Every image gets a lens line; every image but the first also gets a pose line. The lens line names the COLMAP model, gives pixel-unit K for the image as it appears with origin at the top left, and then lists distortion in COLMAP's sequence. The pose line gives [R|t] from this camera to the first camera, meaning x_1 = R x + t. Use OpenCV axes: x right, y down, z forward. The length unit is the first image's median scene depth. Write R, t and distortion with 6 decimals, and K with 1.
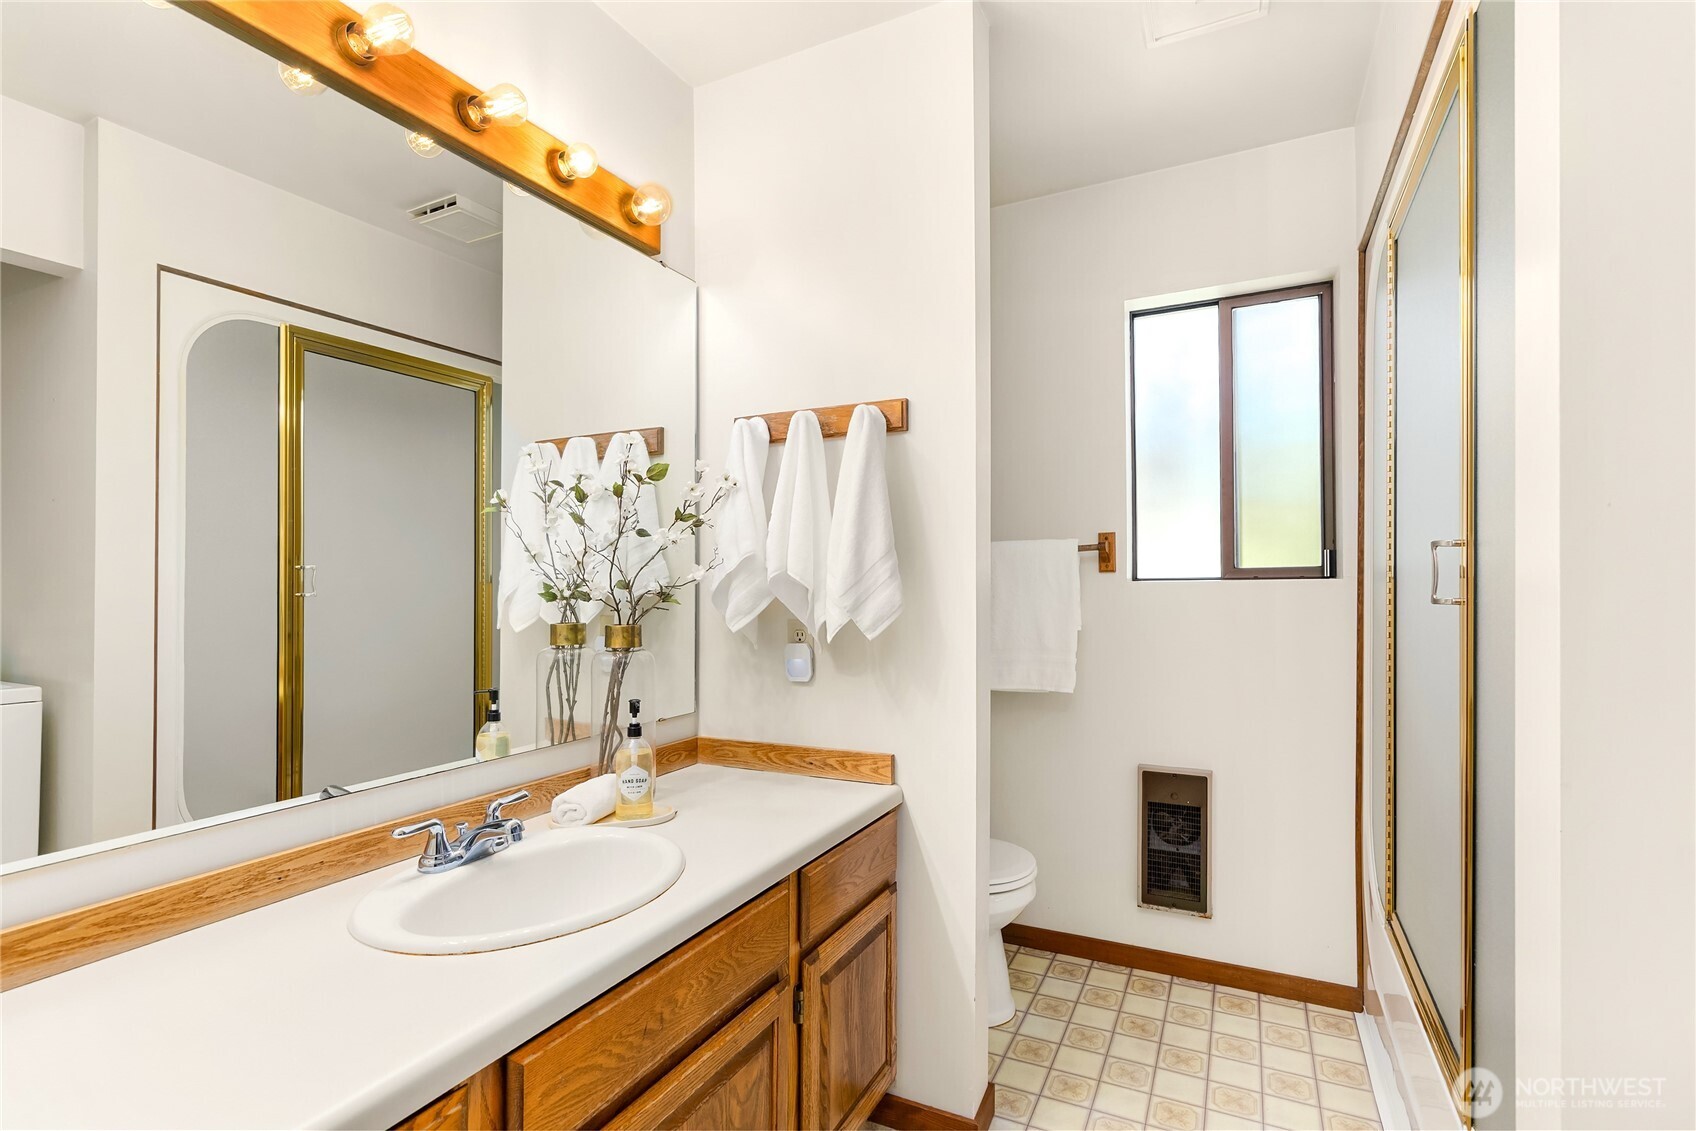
lens RADIAL K [[802.2, 0, 845.9], [0, 802.2, 581.4], [0, 0, 1]] dist [0.004216, 0.000607]
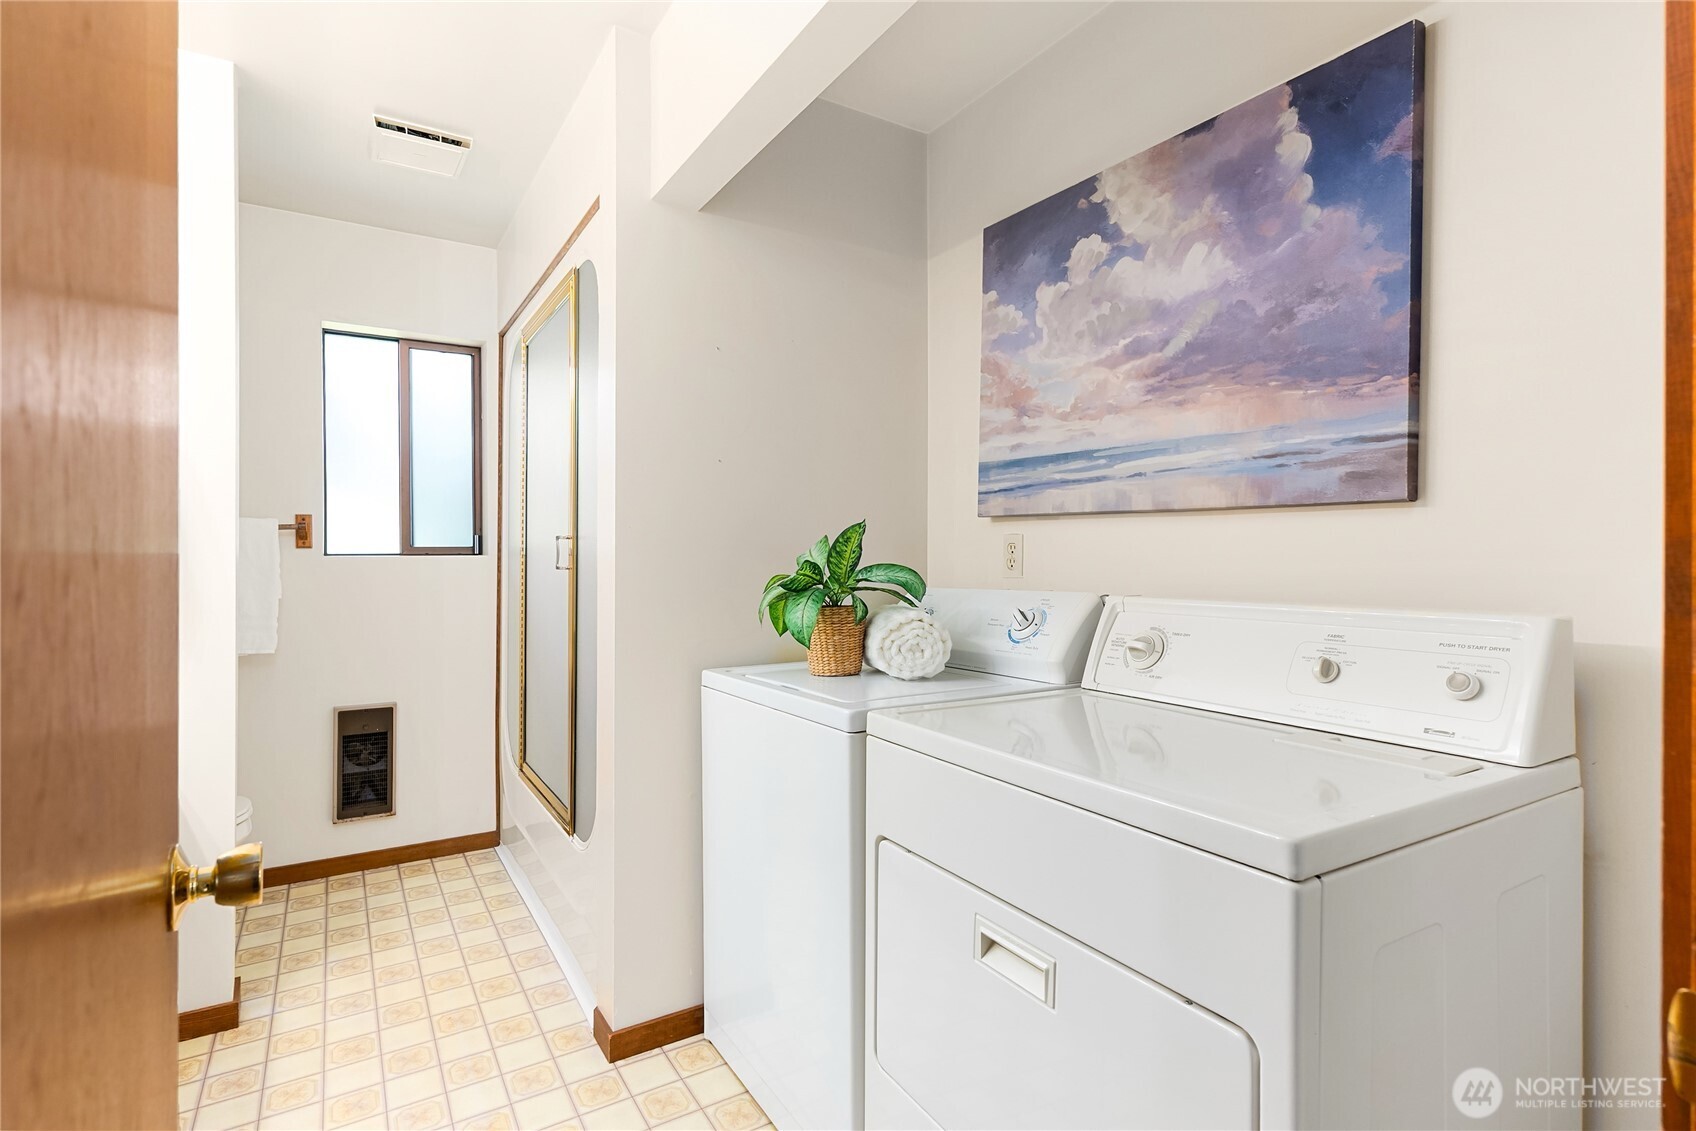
lens RADIAL K [[815.1, 0, 839.6], [0, 815.1, 564.7], [0, 0, 1]] dist [0.000833, 0.000473]
pose [[0.518763, -0.001860, 0.854916, -0.305177], [-0.005555, 0.999969, 0.005546, 0.001667], [-0.854900, -0.007626, 0.518737, -0.303197]]
